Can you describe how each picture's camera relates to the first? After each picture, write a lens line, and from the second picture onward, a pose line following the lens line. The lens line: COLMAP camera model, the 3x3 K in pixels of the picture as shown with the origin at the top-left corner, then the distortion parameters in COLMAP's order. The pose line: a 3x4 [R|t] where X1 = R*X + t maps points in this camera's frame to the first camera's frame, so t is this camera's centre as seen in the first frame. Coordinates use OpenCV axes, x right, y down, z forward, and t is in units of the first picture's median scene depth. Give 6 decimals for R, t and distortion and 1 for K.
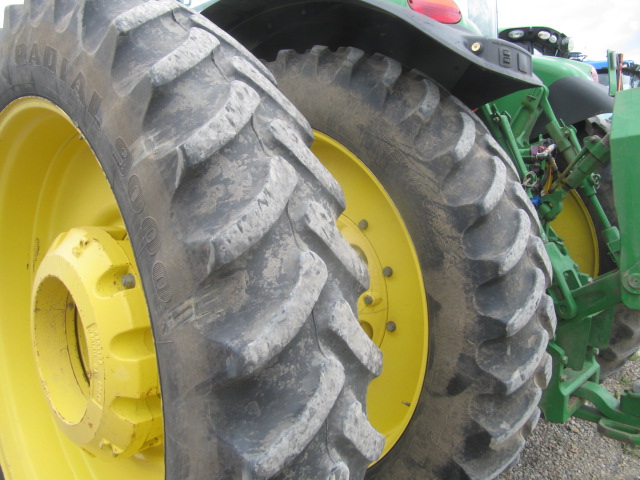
lens RADIAL K [[529.4, 0, 320.1], [0, 529.4, 238.9], [0, 0, 1]] dist [-0.052270, 0.020428]
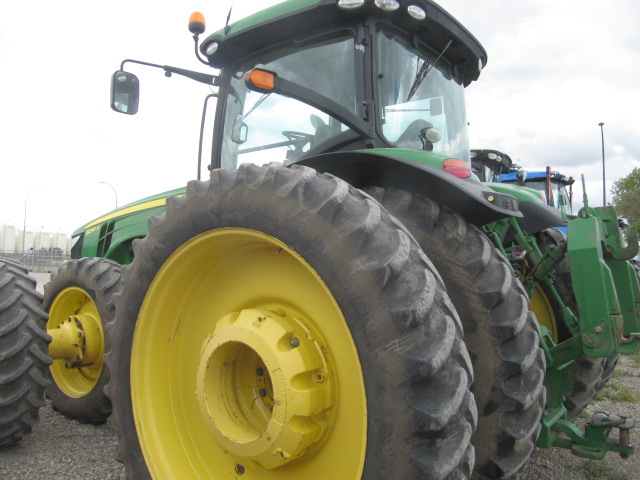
lens RADIAL K [[529.4, 0, 319.5], [0, 529.4, 238.9], [0, 0, 1]] dist [-0.052270, 0.020428]
pose [[0.994136, 0.003539, 0.108075, -0.432571], [0.014779, 0.985638, -0.168224, 0.039337], [-0.107119, 0.168835, 0.979806, -0.580868]]
